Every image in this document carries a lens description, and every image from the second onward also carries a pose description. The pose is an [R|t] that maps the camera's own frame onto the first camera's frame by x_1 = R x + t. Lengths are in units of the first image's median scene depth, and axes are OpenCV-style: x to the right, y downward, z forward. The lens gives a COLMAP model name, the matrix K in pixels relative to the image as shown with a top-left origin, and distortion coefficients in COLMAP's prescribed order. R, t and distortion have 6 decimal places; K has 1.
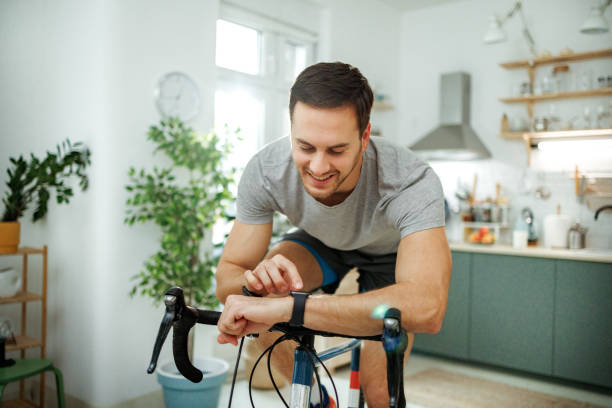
lens RADIAL K [[617.6, 0, 309.7], [0, 617.6, 205.3], [0, 0, 1]] dist [0.004485, 0.000000]
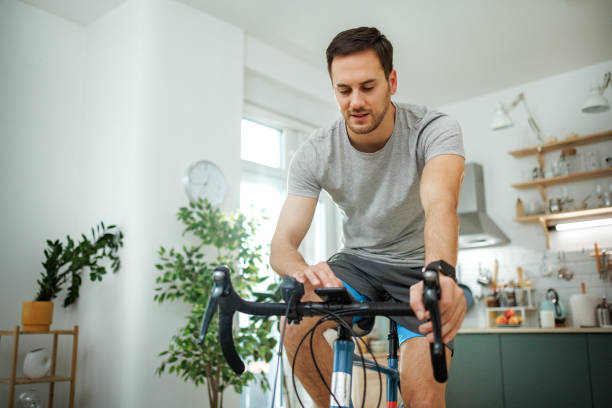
lens RADIAL K [[617.6, 0, 307.9], [0, 617.6, 205.3], [0, 0, 1]] dist [0.004485, 0.000000]
pose [[0.998959, -0.037677, -0.025709, -0.011797], [0.031559, 0.977875, -0.206796, 0.081735], [0.032932, 0.205769, 0.978046, -0.020161]]
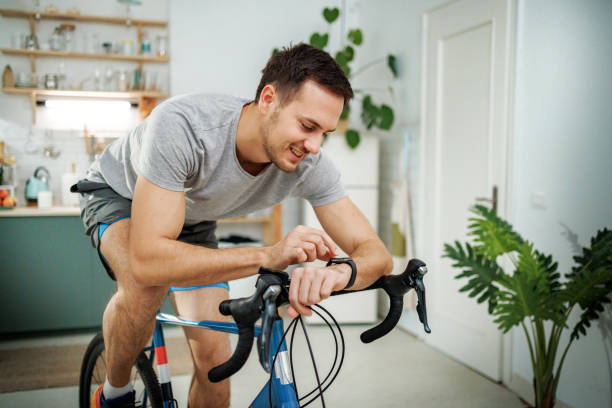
lens RADIAL K [[617.6, 0, 305.9], [0, 617.6, 204.5], [0, 0, 1]] dist [0.004485, 0.000000]
pose [[0.506081, -0.079755, 0.858790, -0.342650], [0.015137, 0.996383, 0.083613, -0.015254], [-0.862353, -0.029316, 0.505458, 0.179959]]
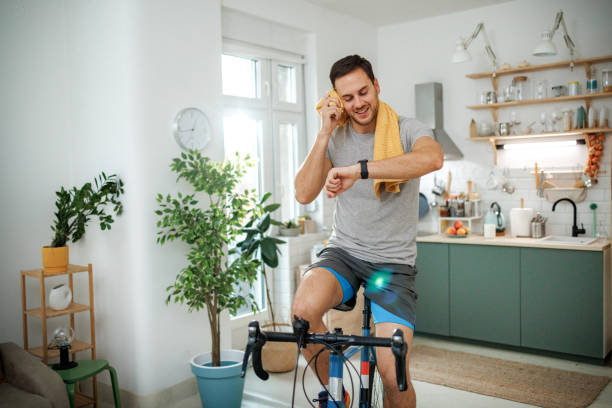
lens RADIAL K [[617.6, 0, 307.9], [0, 617.6, 203.8], [0, 0, 1]] dist [0.004485, 0.000000]
pose [[0.998283, -0.049666, 0.031068, -0.037957], [0.048433, 0.998055, 0.039262, -0.066977], [-0.032957, -0.037689, 0.998746, -0.164764]]
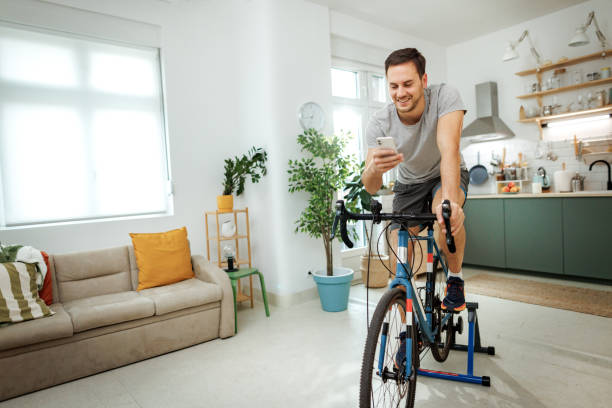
lens RADIAL K [[423.9, 0, 311.1], [0, 423.9, 203.9], [0, 0, 1]] dist [0.002878, -0.005104]
pose [[0.979778, -0.067615, -0.188318, -0.010805], [0.073315, 0.997033, 0.023460, 0.034627], [0.186173, -0.036792, 0.981828, -0.150125]]
